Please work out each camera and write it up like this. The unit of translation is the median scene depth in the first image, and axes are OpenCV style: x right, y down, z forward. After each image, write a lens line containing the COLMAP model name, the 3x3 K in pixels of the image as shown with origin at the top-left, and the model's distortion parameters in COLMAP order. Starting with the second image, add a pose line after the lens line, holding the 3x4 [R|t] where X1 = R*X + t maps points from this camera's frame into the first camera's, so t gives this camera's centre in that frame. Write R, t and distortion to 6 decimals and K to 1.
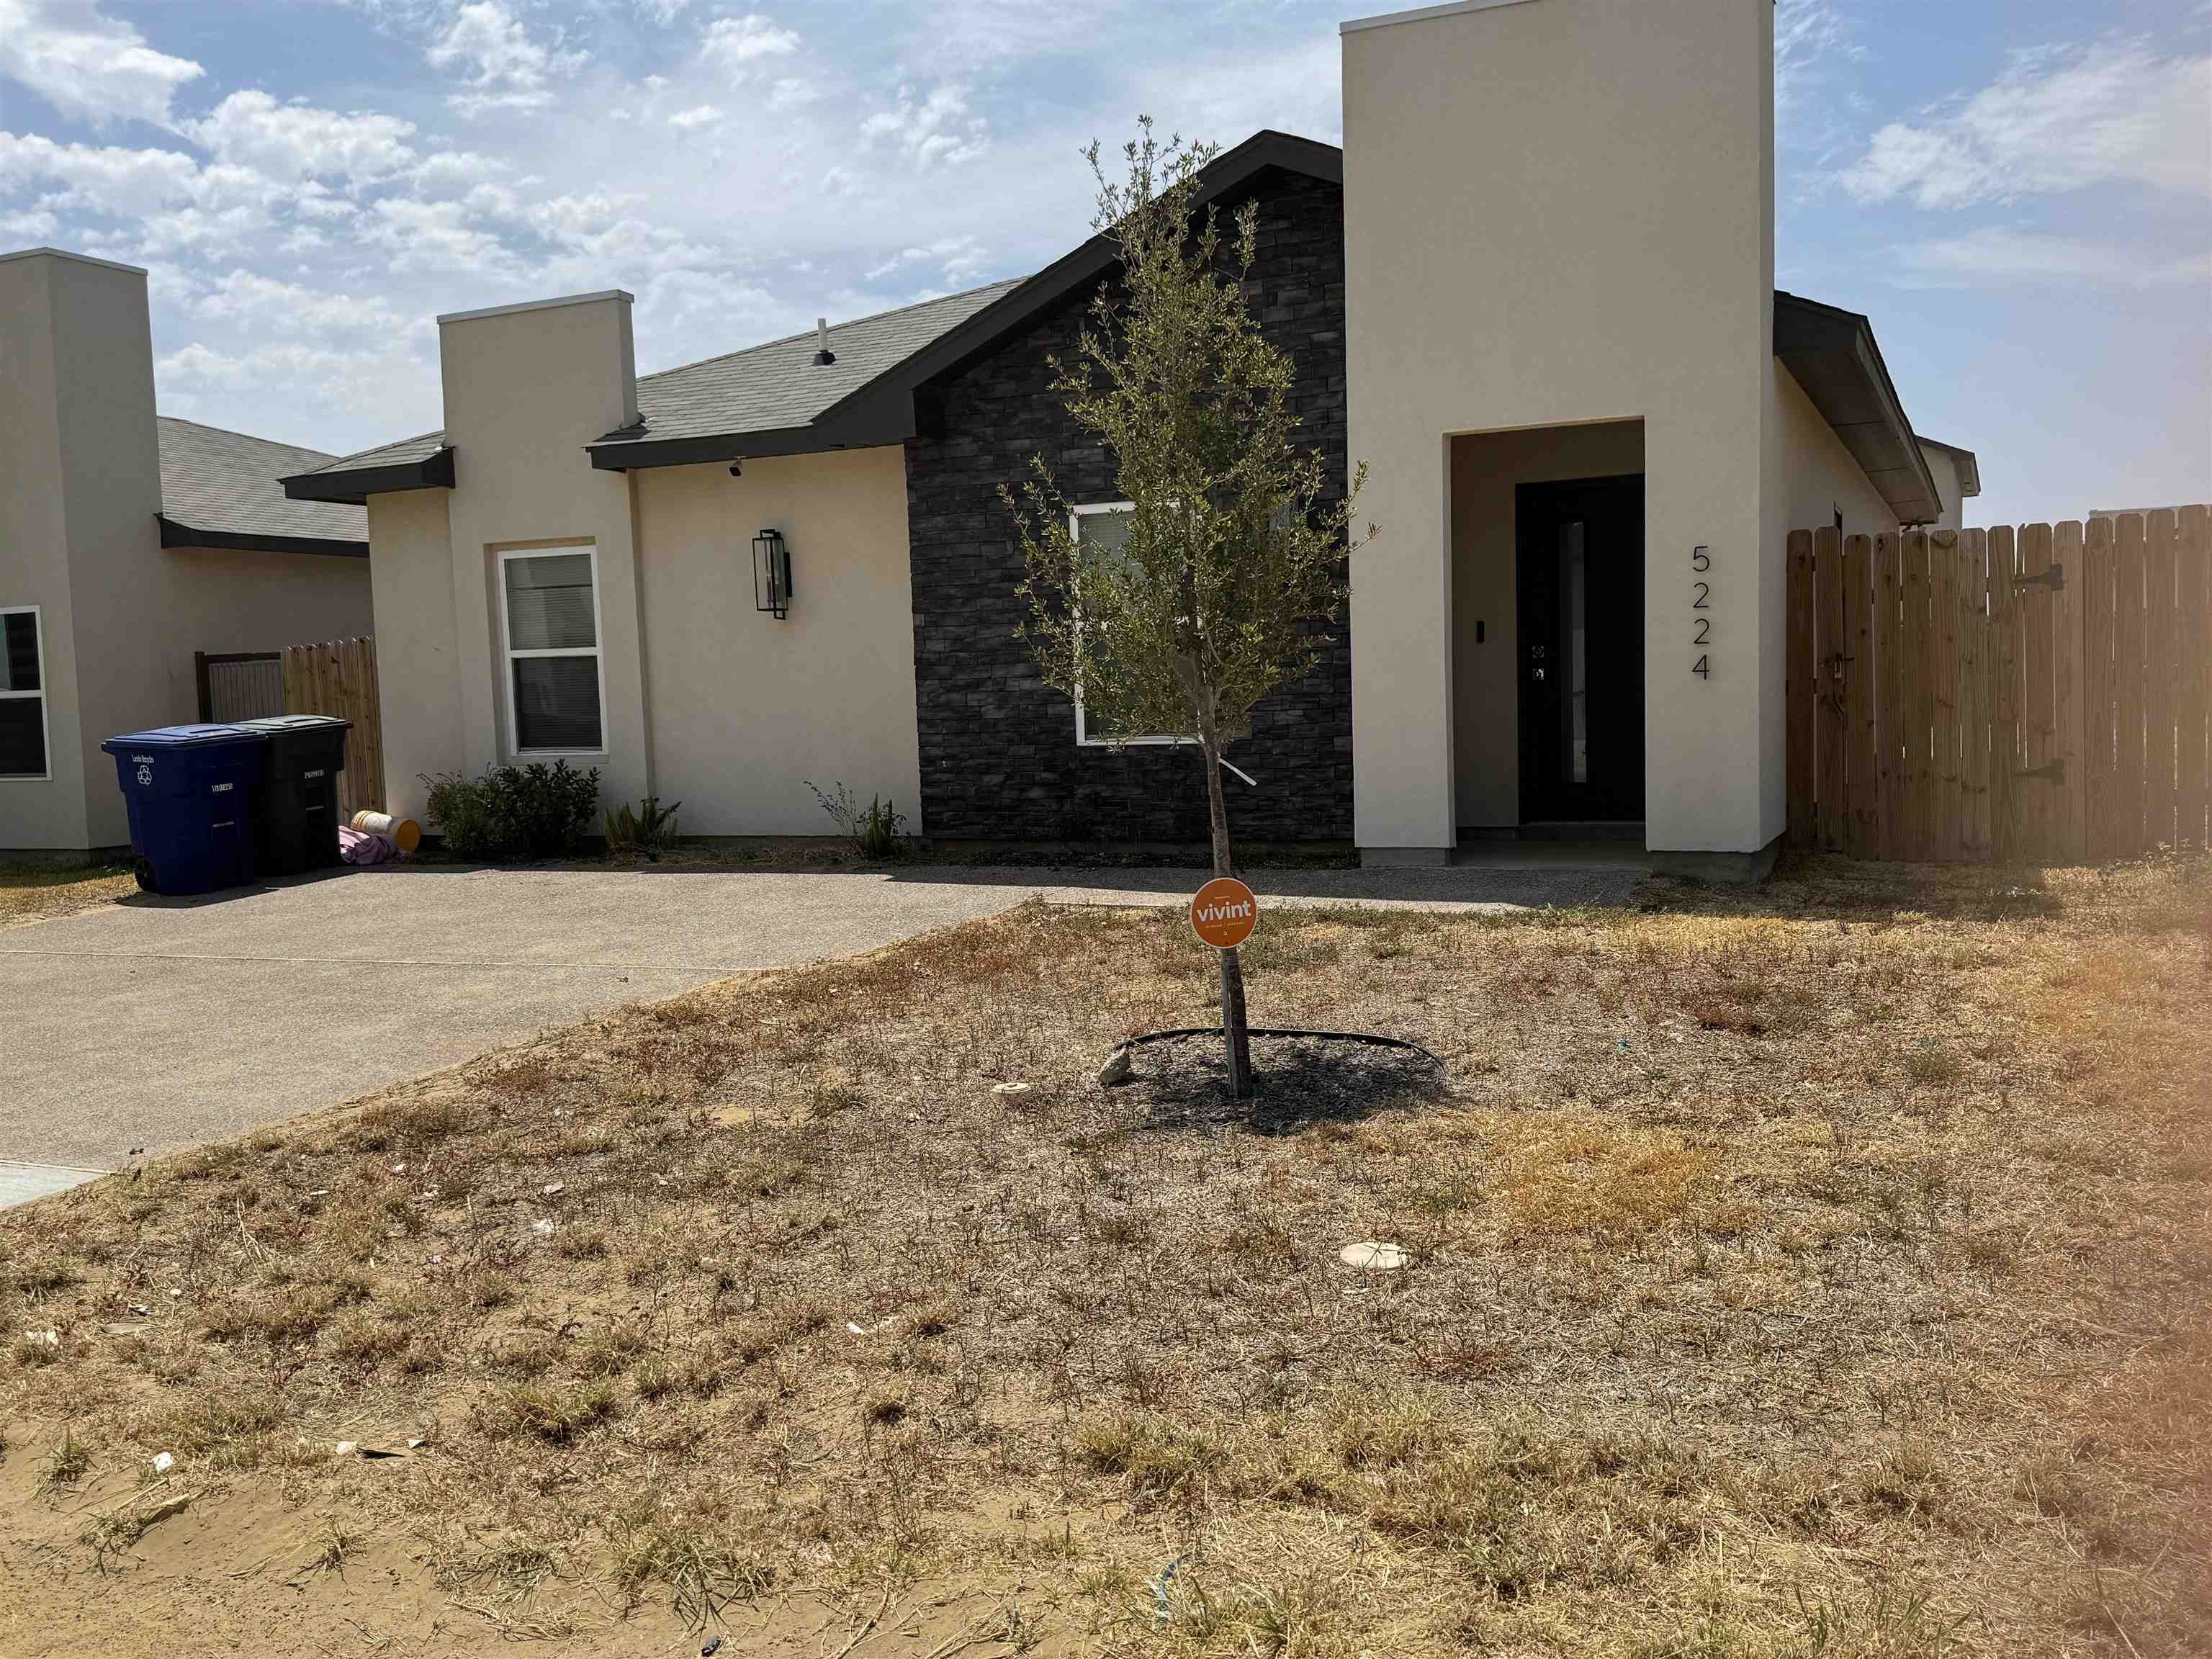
lens RADIAL K [[1893.6, 0, 1101.8], [0, 1893.6, 827.0], [0, 0, 1]] dist [0.126496, -0.002735]
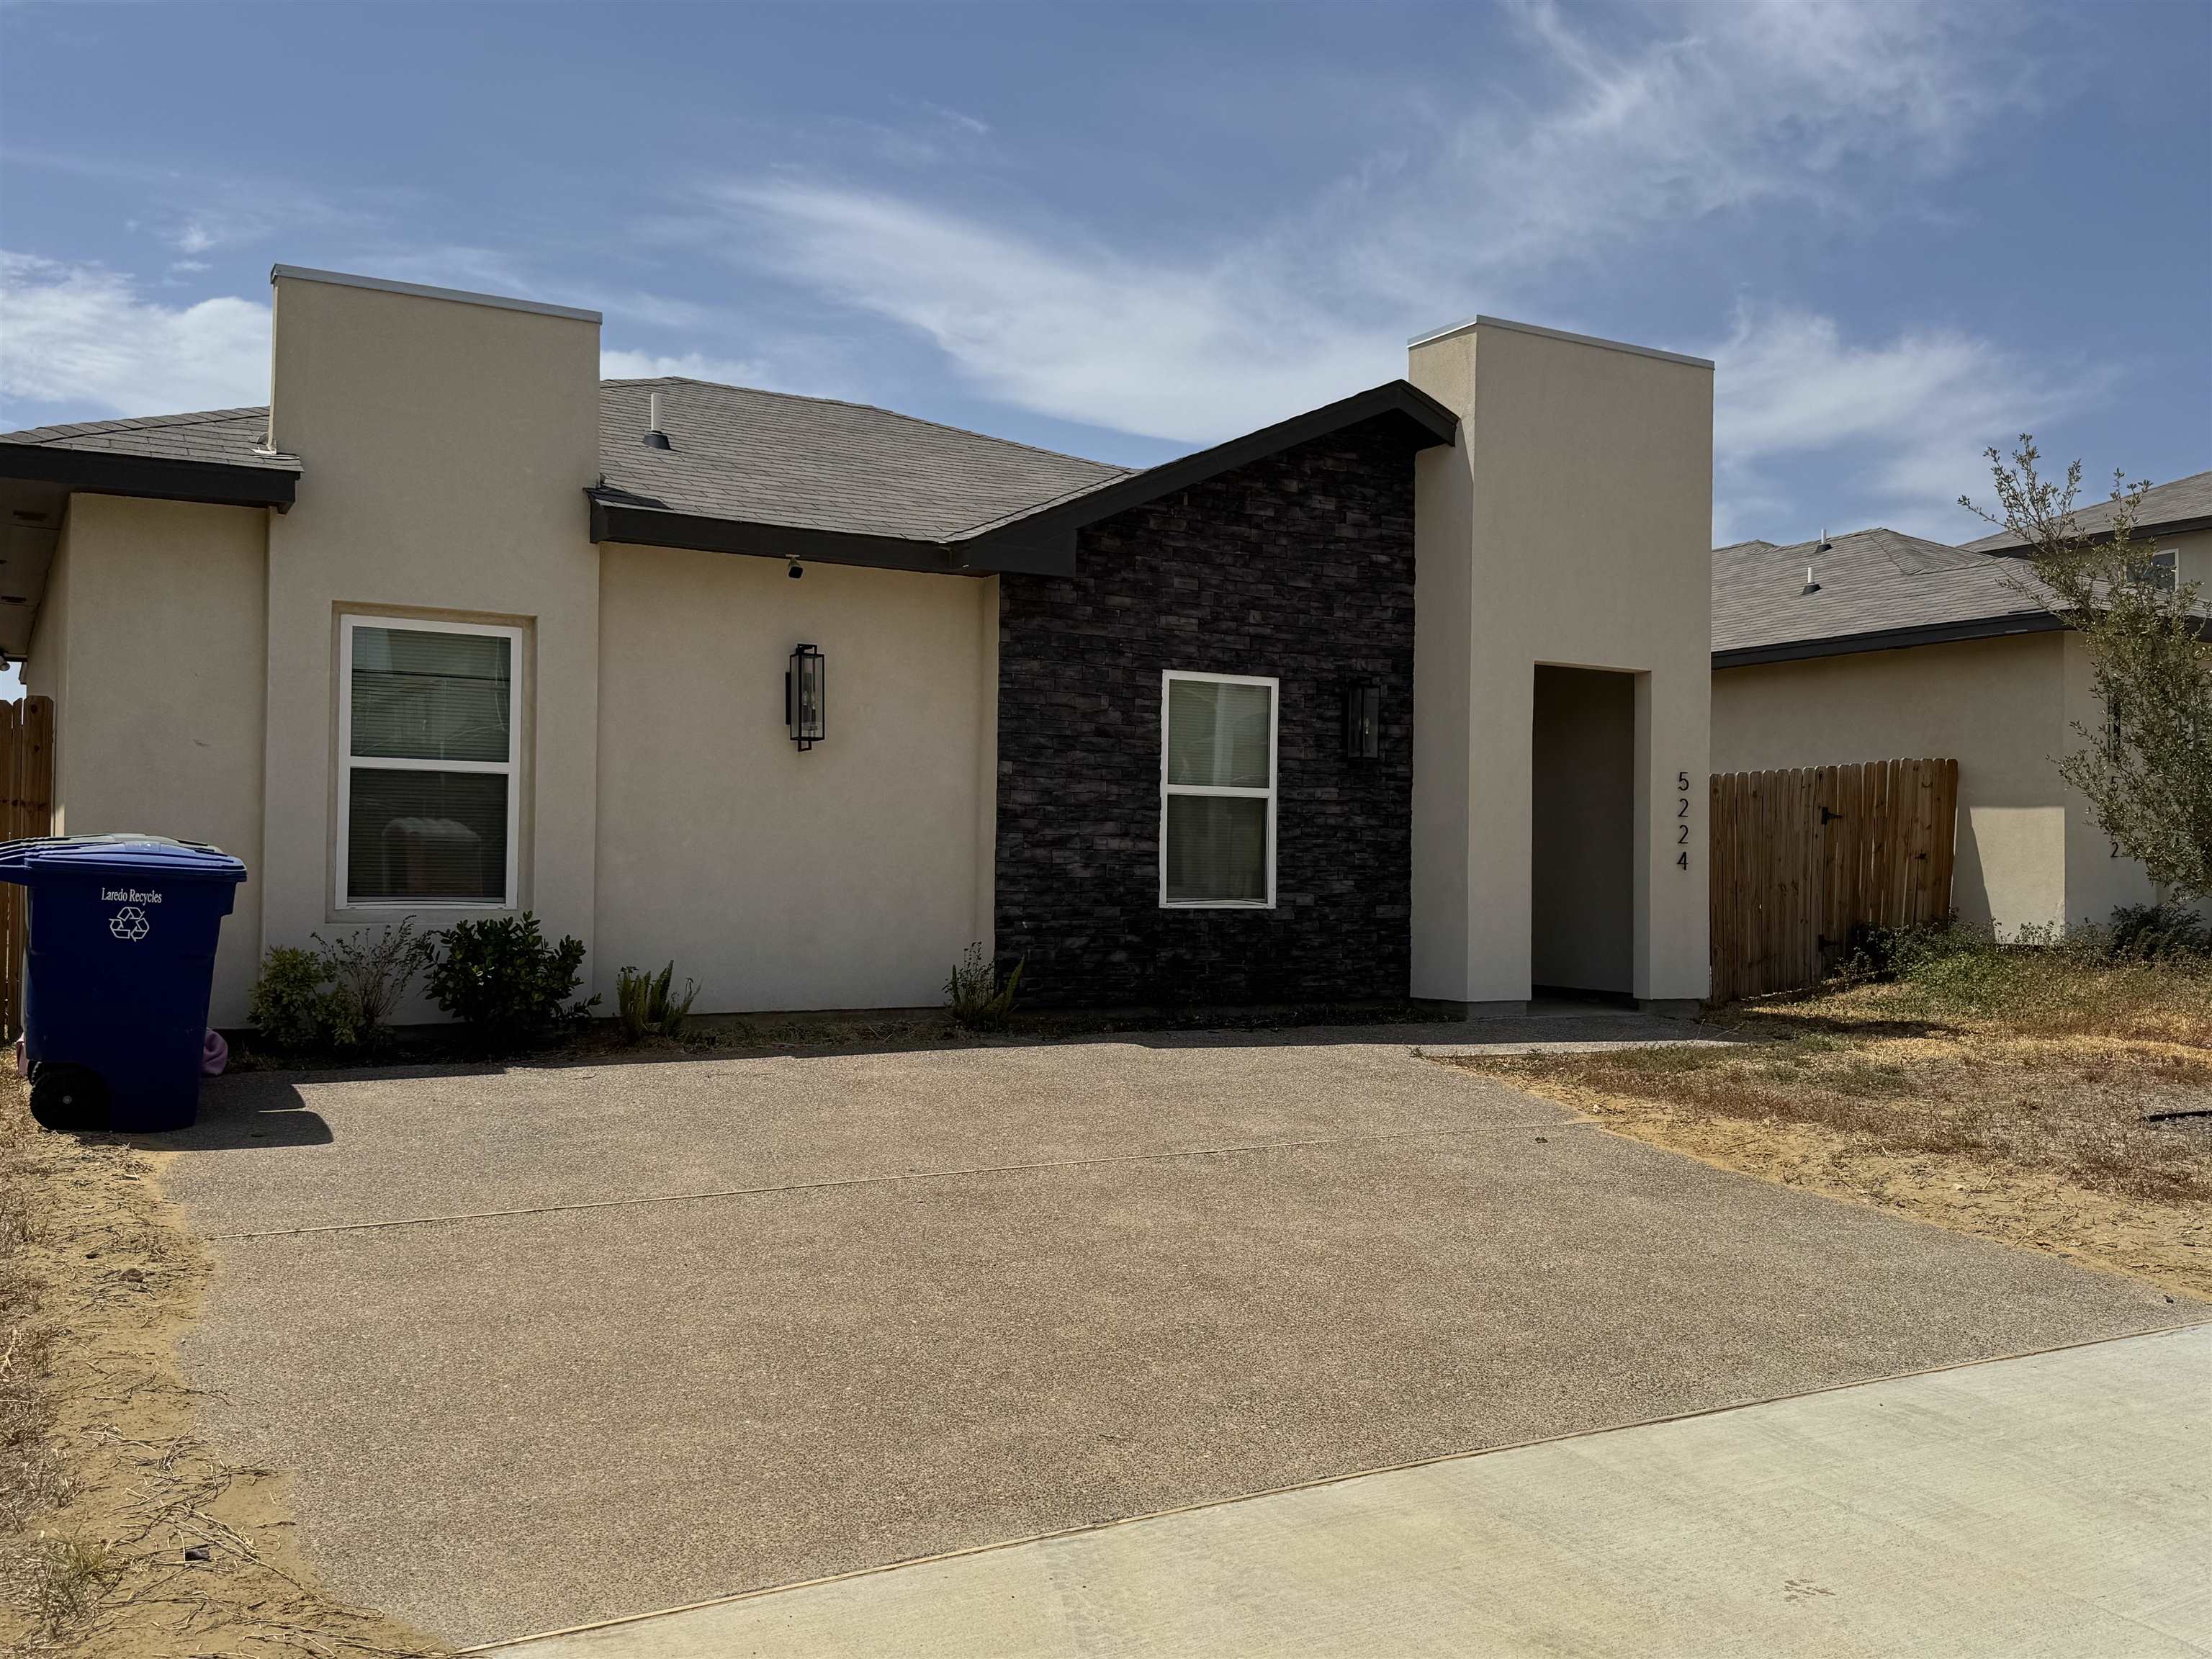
lens RADIAL K [[1893.6, 0, 1104.5], [0, 1893.6, 824.6], [0, 0, 1]] dist [0.126496, -0.002735]
pose [[0.591309, 0.062242, 0.804040, -0.814490], [0.027159, 0.994915, -0.096992, 0.008722], [-0.805988, 0.079189, 0.586611, 0.432339]]
